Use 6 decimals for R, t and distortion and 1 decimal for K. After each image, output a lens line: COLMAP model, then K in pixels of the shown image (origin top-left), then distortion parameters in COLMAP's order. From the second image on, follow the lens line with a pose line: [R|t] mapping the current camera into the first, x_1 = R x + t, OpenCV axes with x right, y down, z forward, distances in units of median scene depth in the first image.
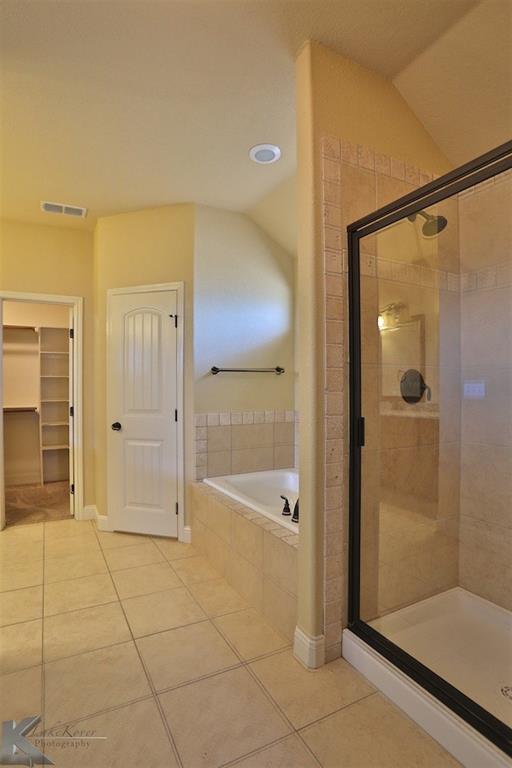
lens RADIAL K [[399.5, 0, 256.0], [0, 399.5, 384.0], [0, 0, 1]] dist [-0.067621, 0.031634]
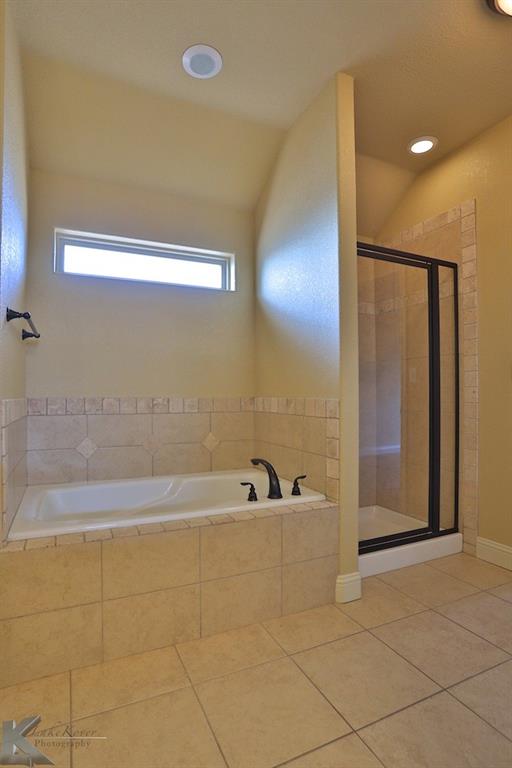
lens RADIAL K [[399.5, 0, 256.0], [0, 399.5, 384.0], [0, 0, 1]] dist [-0.067621, 0.031634]
pose [[0.062200, 0.015560, 0.997942, -0.785437], [-0.011298, 0.999825, -0.014885, 0.082975], [-0.998000, -0.010349, 0.062365, 0.921064]]
